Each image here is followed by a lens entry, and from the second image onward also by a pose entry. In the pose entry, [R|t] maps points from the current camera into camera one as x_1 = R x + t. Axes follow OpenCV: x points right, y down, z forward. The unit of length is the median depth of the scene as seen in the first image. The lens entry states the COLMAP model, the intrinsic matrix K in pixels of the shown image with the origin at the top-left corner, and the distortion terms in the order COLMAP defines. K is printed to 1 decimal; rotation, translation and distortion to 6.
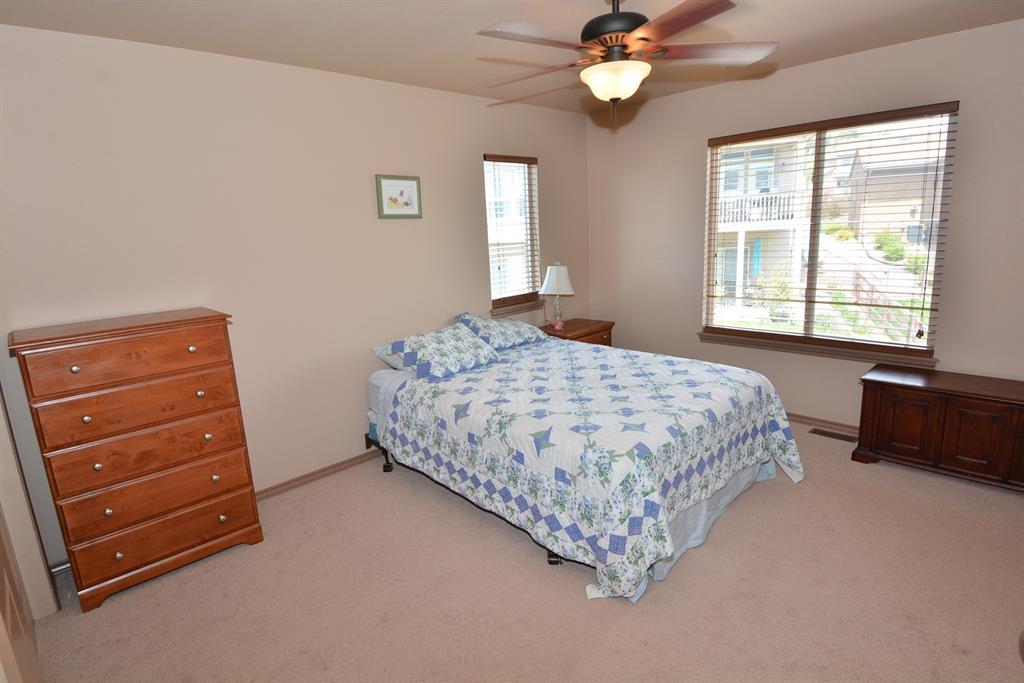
lens RADIAL K [[532.5, 0, 511.4], [0, 532.5, 341.6], [0, 0, 1]] dist [0.026998, -0.030060]
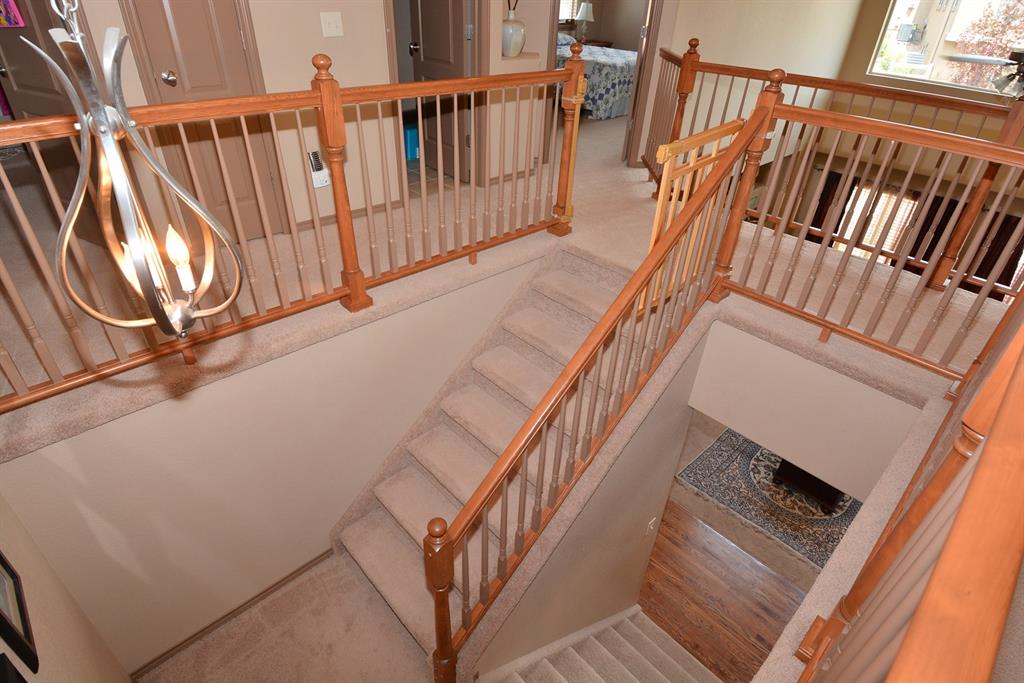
lens RADIAL K [[532.5, 0, 514.9], [0, 532.5, 340.0], [0, 0, 1]] dist [0.026998, -0.030060]
pose [[0.995823, 0.077968, 0.047508, -0.331043], [-0.089922, 0.927671, 0.362408, 0.597043], [-0.015816, -0.365167, 0.930808, -2.353847]]
